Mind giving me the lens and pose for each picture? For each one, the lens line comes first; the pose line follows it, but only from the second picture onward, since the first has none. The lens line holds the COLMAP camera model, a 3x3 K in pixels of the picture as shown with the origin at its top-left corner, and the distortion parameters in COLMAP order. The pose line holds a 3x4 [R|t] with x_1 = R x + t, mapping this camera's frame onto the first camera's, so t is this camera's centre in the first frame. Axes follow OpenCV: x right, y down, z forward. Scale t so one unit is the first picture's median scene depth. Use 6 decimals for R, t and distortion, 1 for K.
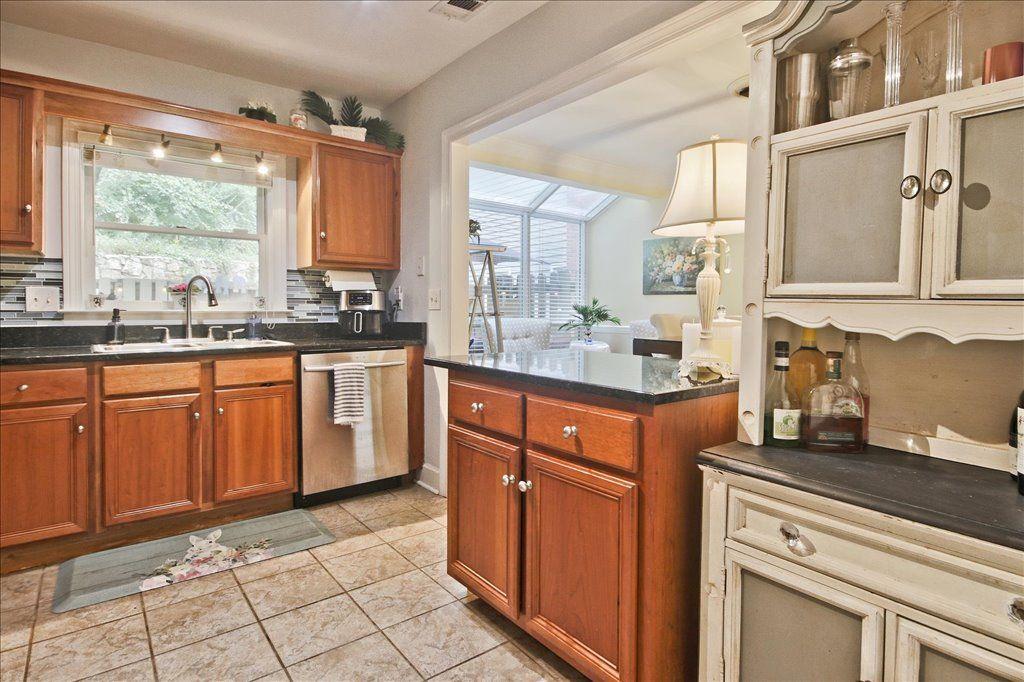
lens RADIAL K [[541.9, 0, 504.2], [0, 541.9, 317.8], [0, 0, 1]] dist [0.005450, -0.005139]
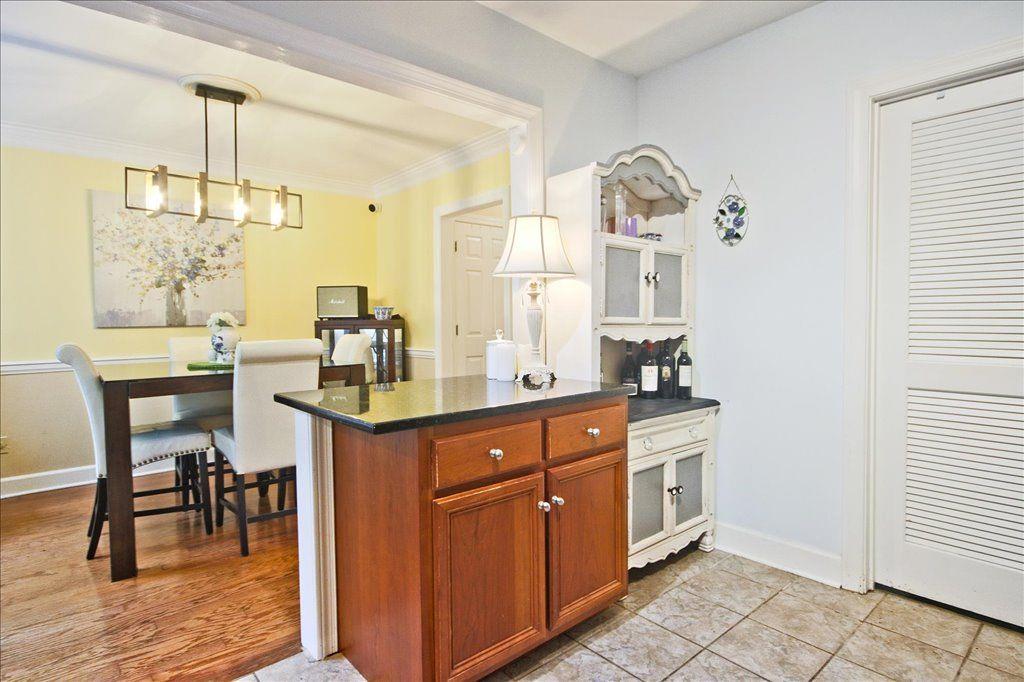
lens RADIAL K [[541.9, 0, 519.1], [0, 541.9, 339.5], [0, 0, 1]] dist [0.005450, -0.005139]
pose [[-0.062397, -0.044485, 0.997060, -0.303255], [0.030240, 0.998463, 0.046440, -0.019430], [-0.997593, 0.033049, -0.060956, 0.336020]]
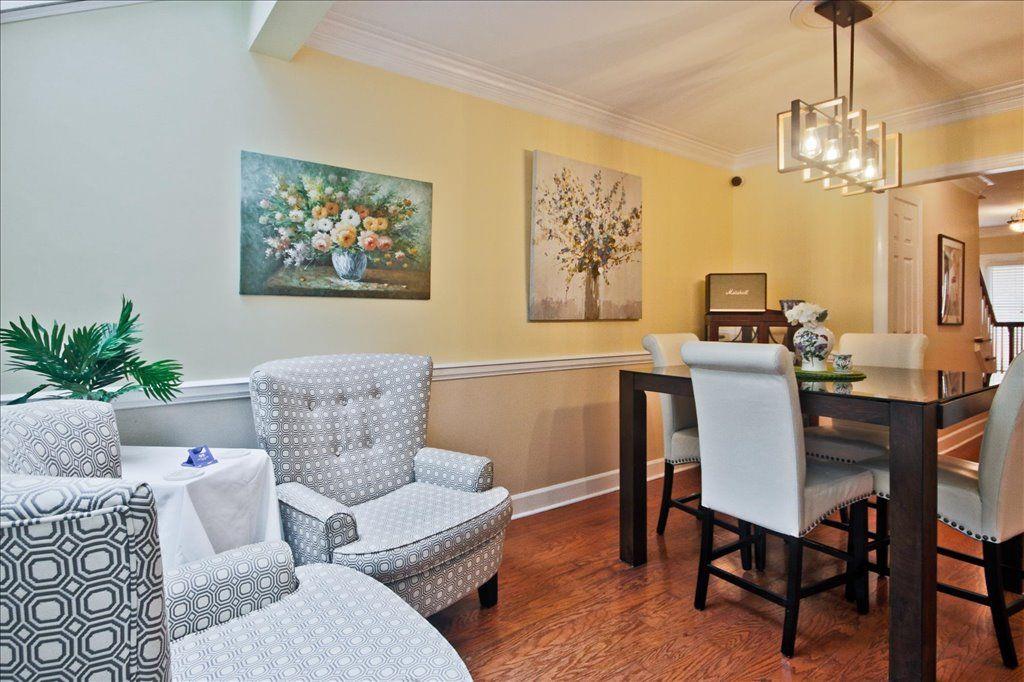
lens RADIAL K [[541.9, 0, 509.2], [0, 541.9, 311.1], [0, 0, 1]] dist [0.005450, -0.005139]
pose [[0.003330, -0.000714, 0.999994, -0.126007], [0.018774, 0.999824, 0.000651, -0.029456], [-0.999818, 0.018772, 0.003343, 0.869324]]
